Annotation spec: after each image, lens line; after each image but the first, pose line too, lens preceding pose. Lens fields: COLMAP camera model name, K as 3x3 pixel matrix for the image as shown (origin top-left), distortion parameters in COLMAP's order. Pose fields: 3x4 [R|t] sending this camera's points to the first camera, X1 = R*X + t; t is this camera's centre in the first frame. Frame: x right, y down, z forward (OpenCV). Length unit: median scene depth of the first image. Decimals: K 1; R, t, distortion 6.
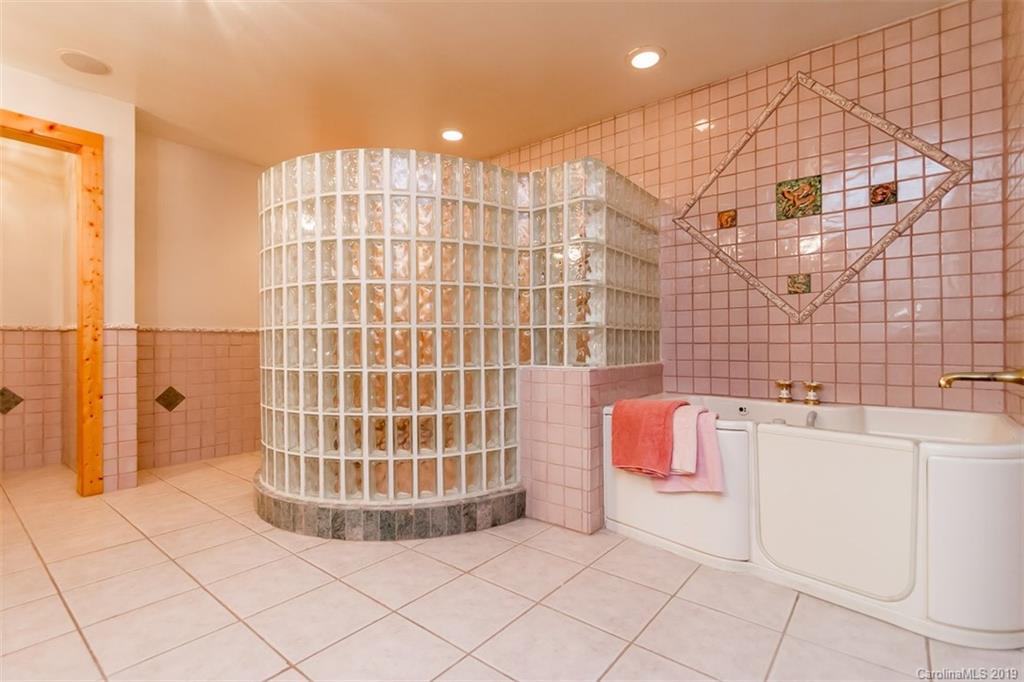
lens RADIAL K [[473.0, 0, 510.1], [0, 473.0, 341.9], [0, 0, 1]] dist [-0.001597, -0.000173]
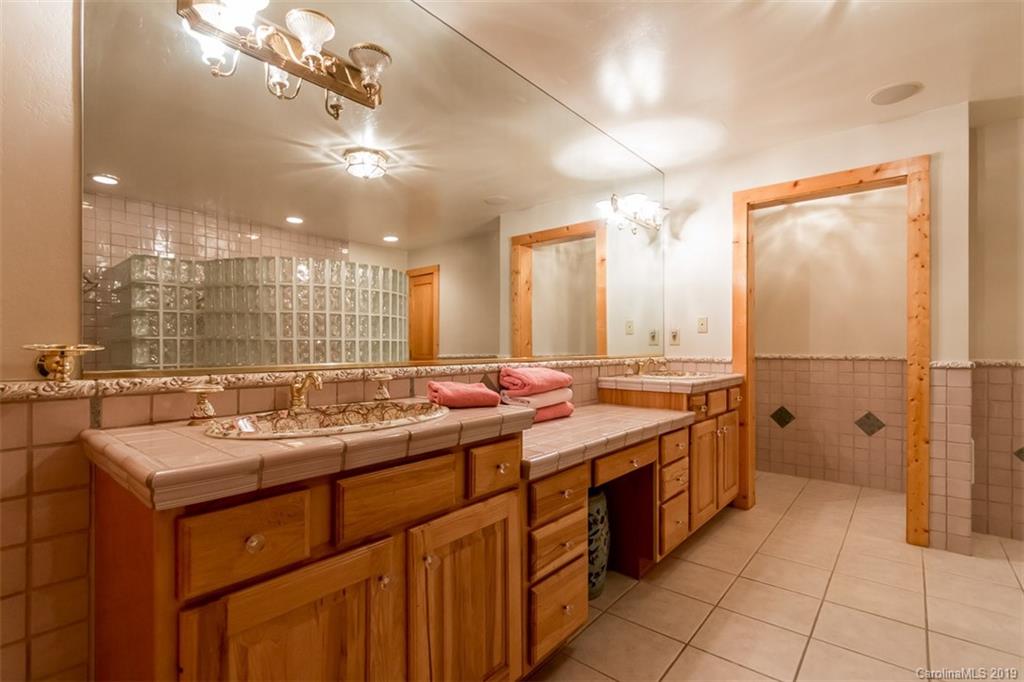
lens RADIAL K [[473.0, 0, 509.7], [0, 473.0, 345.2], [0, 0, 1]] dist [-0.001597, -0.000173]
pose [[-0.032024, 0.002496, -0.999484, 0.071596], [0.001256, 0.999996, 0.002457, -0.072593], [0.999486, -0.001177, -0.032027, 0.218757]]
